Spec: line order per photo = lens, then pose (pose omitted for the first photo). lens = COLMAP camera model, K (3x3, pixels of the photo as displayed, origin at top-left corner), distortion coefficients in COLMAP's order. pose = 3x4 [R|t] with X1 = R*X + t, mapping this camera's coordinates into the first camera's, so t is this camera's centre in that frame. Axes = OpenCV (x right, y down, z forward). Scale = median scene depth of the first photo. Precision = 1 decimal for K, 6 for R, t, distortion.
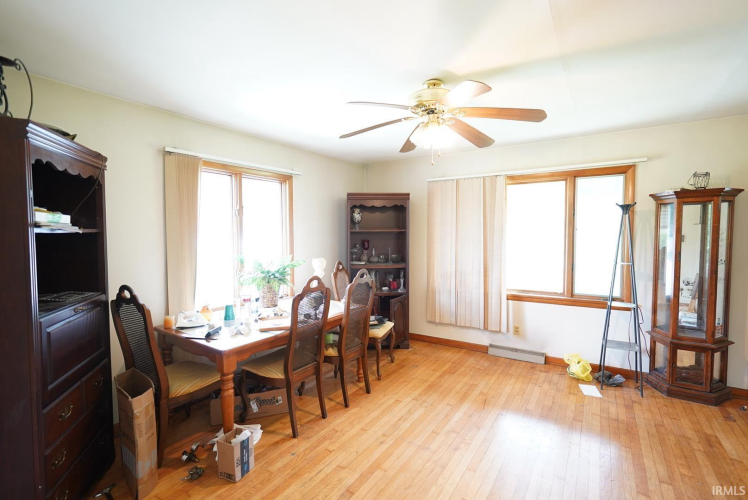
lens RADIAL K [[344.9, 0, 375.1], [0, 344.9, 250.1], [0, 0, 1]] dist [-0.019207, 0.010017]
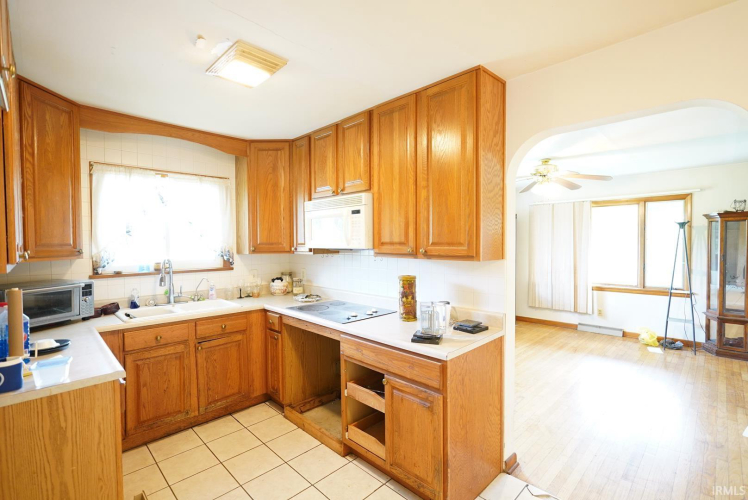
lens RADIAL K [[344.9, 0, 375.1], [0, 344.9, 250.1], [0, 0, 1]] dist [-0.019207, 0.010017]
pose [[0.977404, 0.004134, -0.211338, -0.215623], [-0.010344, 0.999546, -0.028287, 0.036764], [0.211125, 0.029834, 0.977004, -0.644185]]
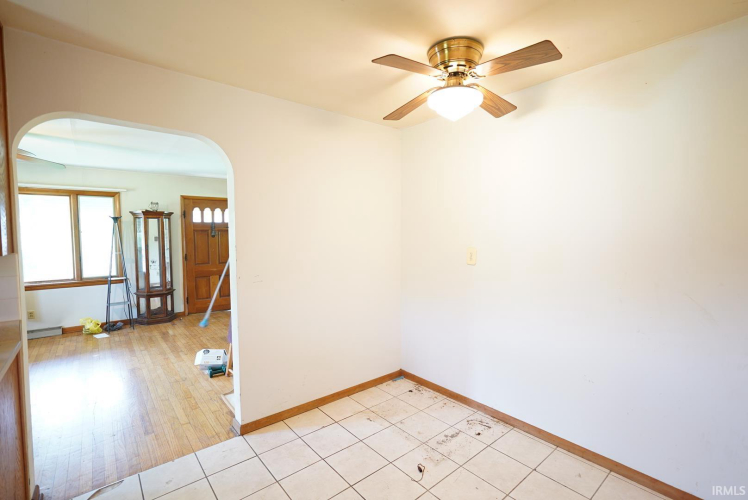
lens RADIAL K [[344.9, 0, 375.1], [0, 344.9, 250.1], [0, 0, 1]] dist [-0.019207, 0.010017]
pose [[0.293777, -0.041981, 0.954952, -0.444287], [0.056018, 0.998074, 0.026644, 0.047639], [-0.954231, 0.045667, 0.295563, -0.623234]]
